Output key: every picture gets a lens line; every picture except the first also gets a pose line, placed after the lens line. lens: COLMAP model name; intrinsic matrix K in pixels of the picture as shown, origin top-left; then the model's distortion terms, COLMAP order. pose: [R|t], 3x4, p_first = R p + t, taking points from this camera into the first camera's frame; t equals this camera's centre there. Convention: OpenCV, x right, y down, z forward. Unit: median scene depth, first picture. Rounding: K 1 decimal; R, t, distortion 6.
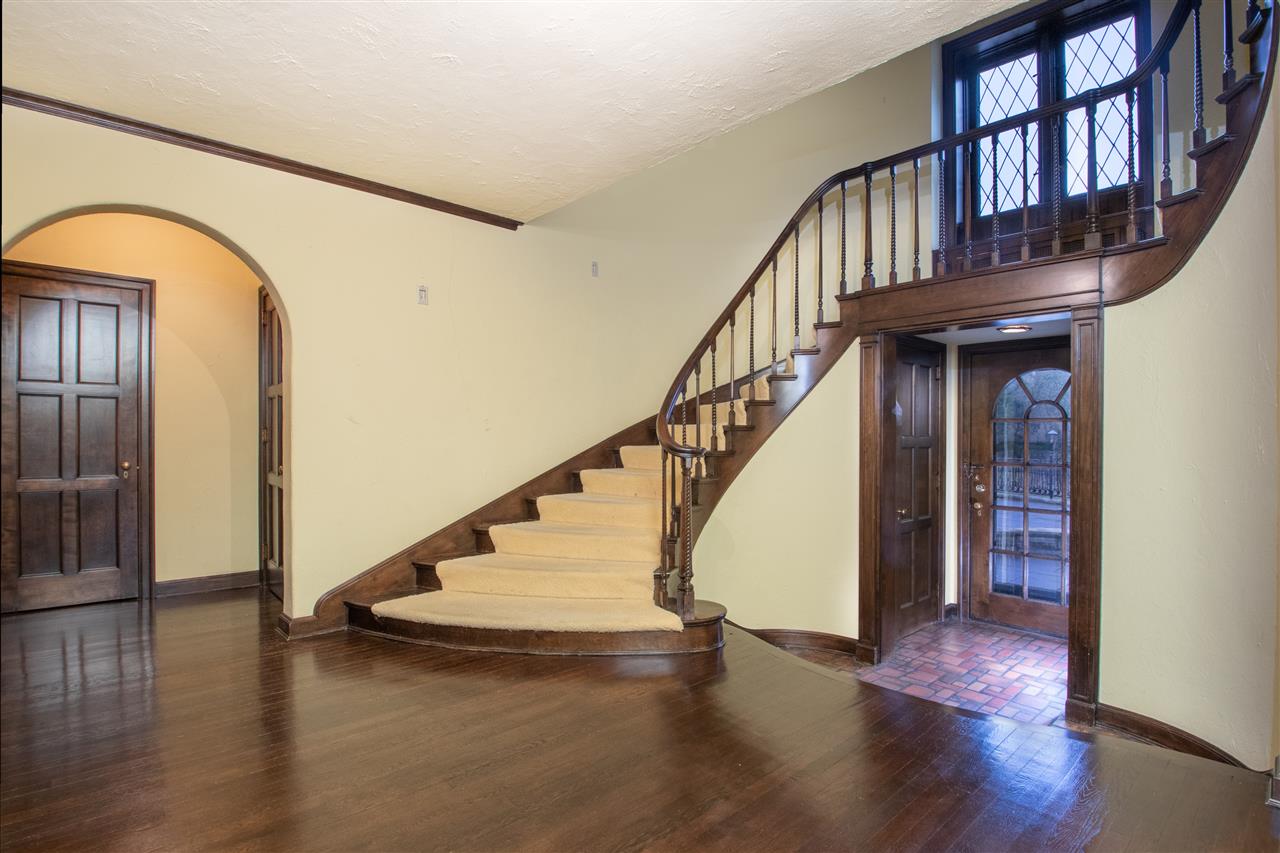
lens RADIAL K [[607.5, 0, 642.5], [0, 607.5, 435.2], [0, 0, 1]] dist [-0.001407, -0.001563]
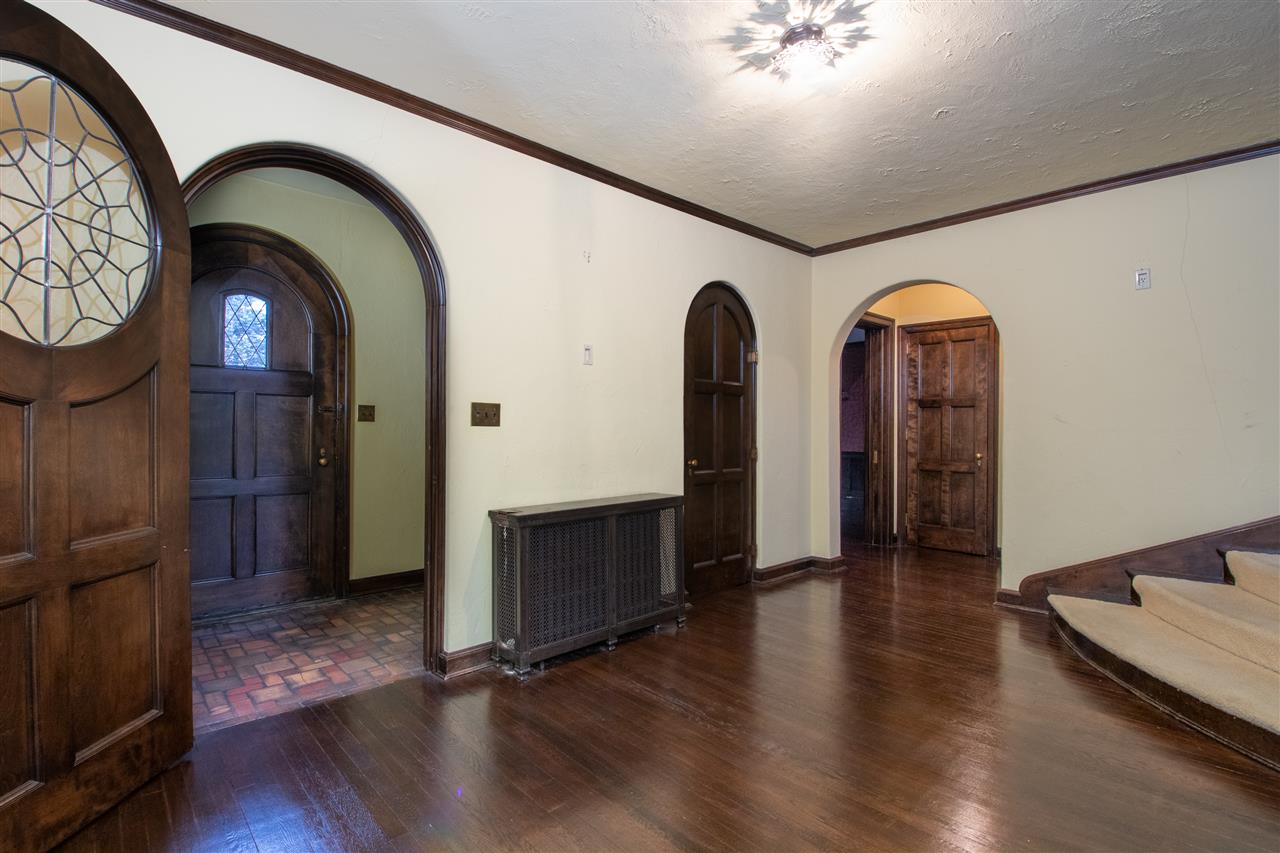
lens RADIAL K [[607.5, 0, 642.7], [0, 607.5, 430.5], [0, 0, 1]] dist [-0.001407, -0.001563]
pose [[0.021907, -0.005747, -0.999743, 0.511924], [0.007831, 0.999954, -0.005577, -0.005739], [0.999729, -0.007707, 0.021951, 0.235405]]
